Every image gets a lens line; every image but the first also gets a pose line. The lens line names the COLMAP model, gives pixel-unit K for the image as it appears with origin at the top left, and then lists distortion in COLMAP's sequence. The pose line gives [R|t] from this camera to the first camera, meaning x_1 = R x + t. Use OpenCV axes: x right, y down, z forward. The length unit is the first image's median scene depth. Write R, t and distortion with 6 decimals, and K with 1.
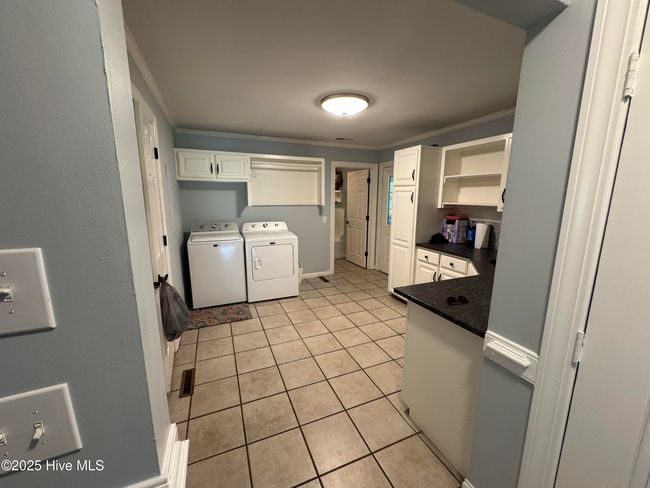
lens RADIAL K [[258.5, 0, 325.0], [0, 258.5, 244.0], [0, 0, 1]] dist [-0.001400, 0.000044]
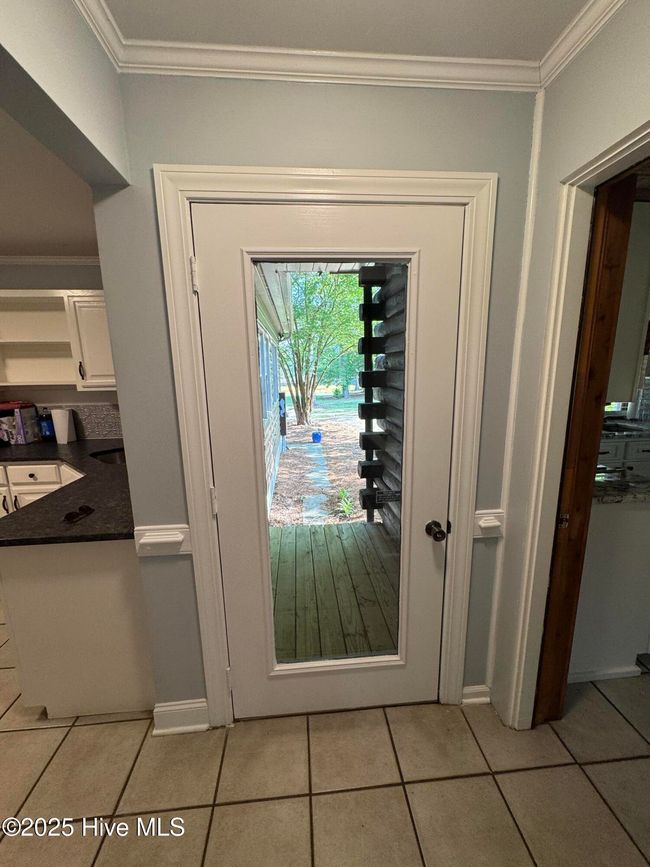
lens RADIAL K [[344.8, 0, 325.0], [0, 344.8, 433.5], [0, 0, 1]] dist [-0.001400, 0.000044]
pose [[0.315501, -0.187926, 0.930130, -0.124934], [0.187118, 0.973269, 0.133171, -0.005146], [-0.930293, 0.132028, 0.342232, -0.021934]]
